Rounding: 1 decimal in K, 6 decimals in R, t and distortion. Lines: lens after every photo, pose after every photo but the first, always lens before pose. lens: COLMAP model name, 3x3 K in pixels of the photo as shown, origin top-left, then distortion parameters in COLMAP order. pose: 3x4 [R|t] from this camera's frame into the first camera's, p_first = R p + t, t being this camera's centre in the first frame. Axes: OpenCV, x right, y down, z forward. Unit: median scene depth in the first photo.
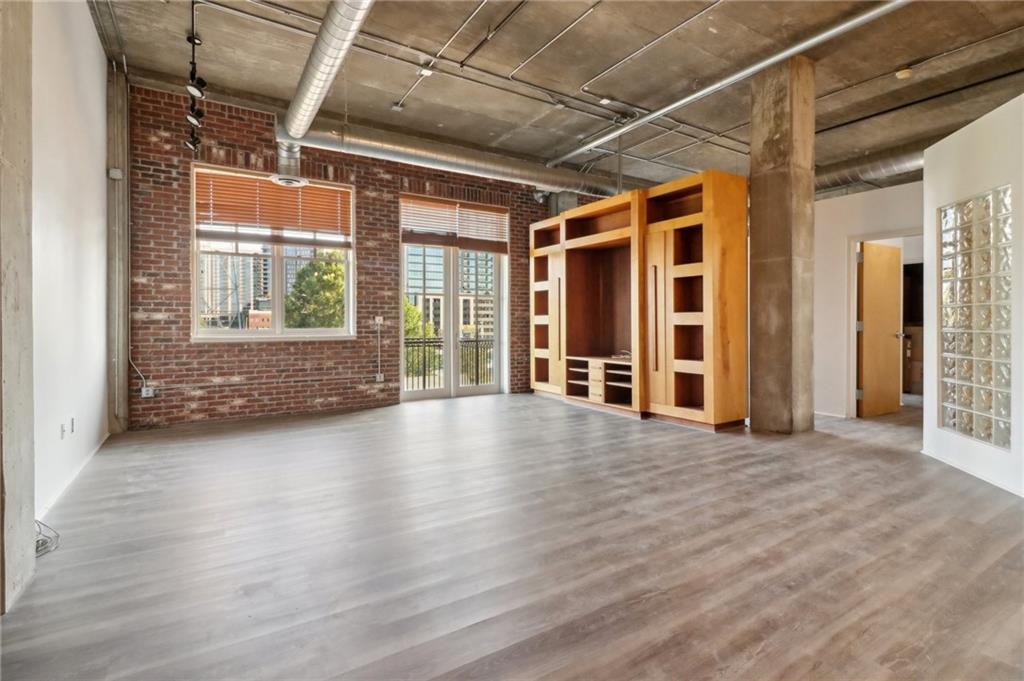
lens RADIAL K [[482.0, 0, 499.5], [0, 482.0, 324.0], [0, 0, 1]] dist [0.004483, -0.002754]
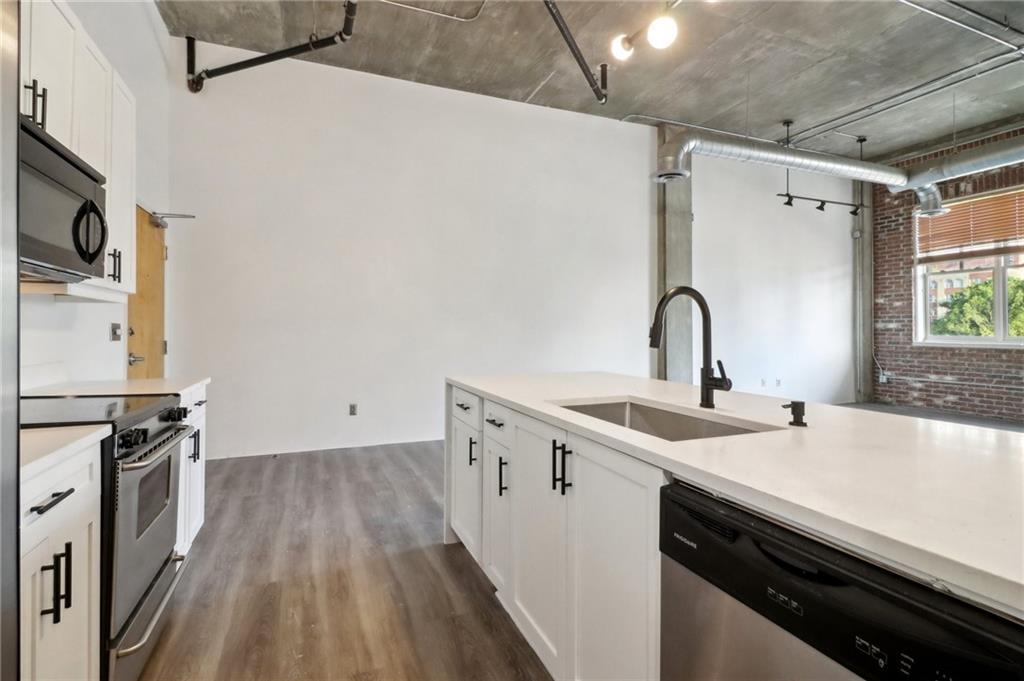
lens RADIAL K [[482.0, 0, 516.9], [0, 482.0, 331.4], [0, 0, 1]] dist [0.004483, -0.002754]
pose [[-0.156990, 0.007480, -0.987572, 0.811216], [-0.001464, 0.999968, 0.007807, -0.008601], [0.987599, 0.002671, -0.156974, 0.146067]]
